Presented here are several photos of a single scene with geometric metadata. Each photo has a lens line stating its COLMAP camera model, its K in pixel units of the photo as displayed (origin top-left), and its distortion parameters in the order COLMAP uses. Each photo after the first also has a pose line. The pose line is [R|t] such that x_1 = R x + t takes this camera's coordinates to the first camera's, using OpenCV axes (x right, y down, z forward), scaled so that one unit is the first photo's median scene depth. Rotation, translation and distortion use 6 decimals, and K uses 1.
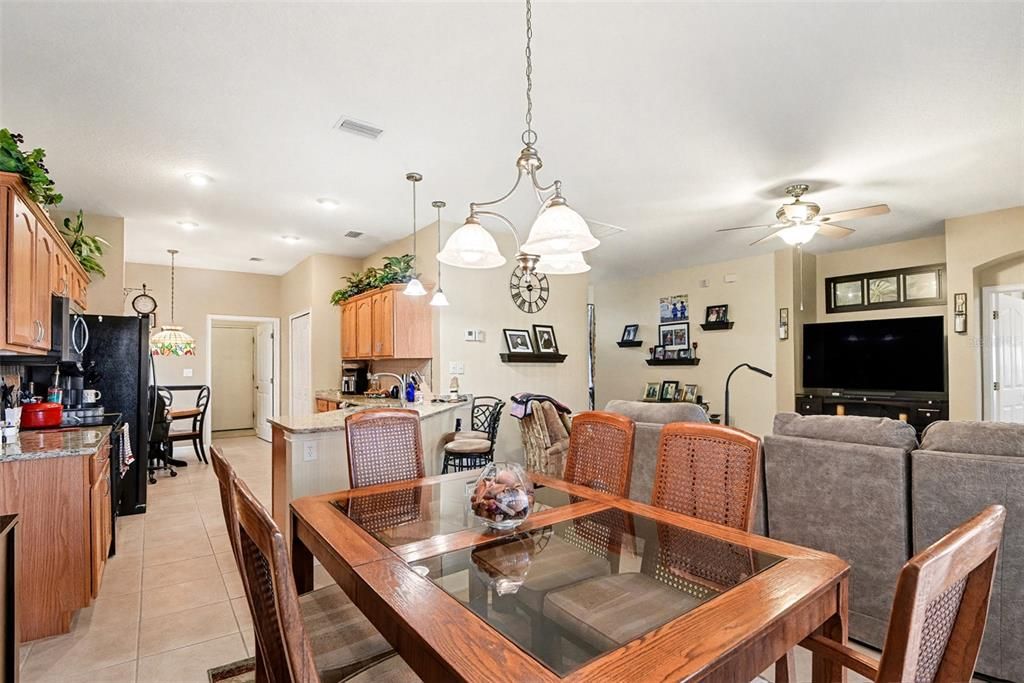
lens RADIAL K [[487.7, 0, 535.9], [0, 487.7, 346.6], [0, 0, 1]] dist [-0.001644, -0.033204]
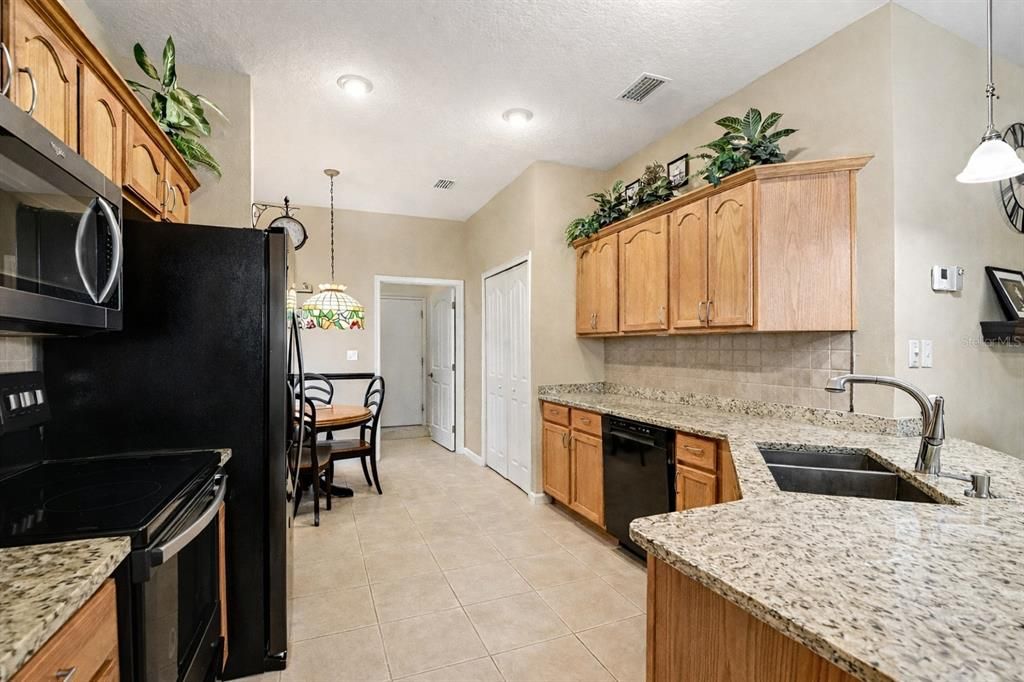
lens RADIAL K [[482.6, 0, 512.0], [0, 482.6, 341.0], [0, 0, 1]] dist [-0.000511, -0.000135]
pose [[0.959755, 0.005724, -0.280782, -0.327051], [0.000456, 0.999759, 0.021938, 0.019873], [0.280840, -0.021184, 0.959521, 0.425477]]
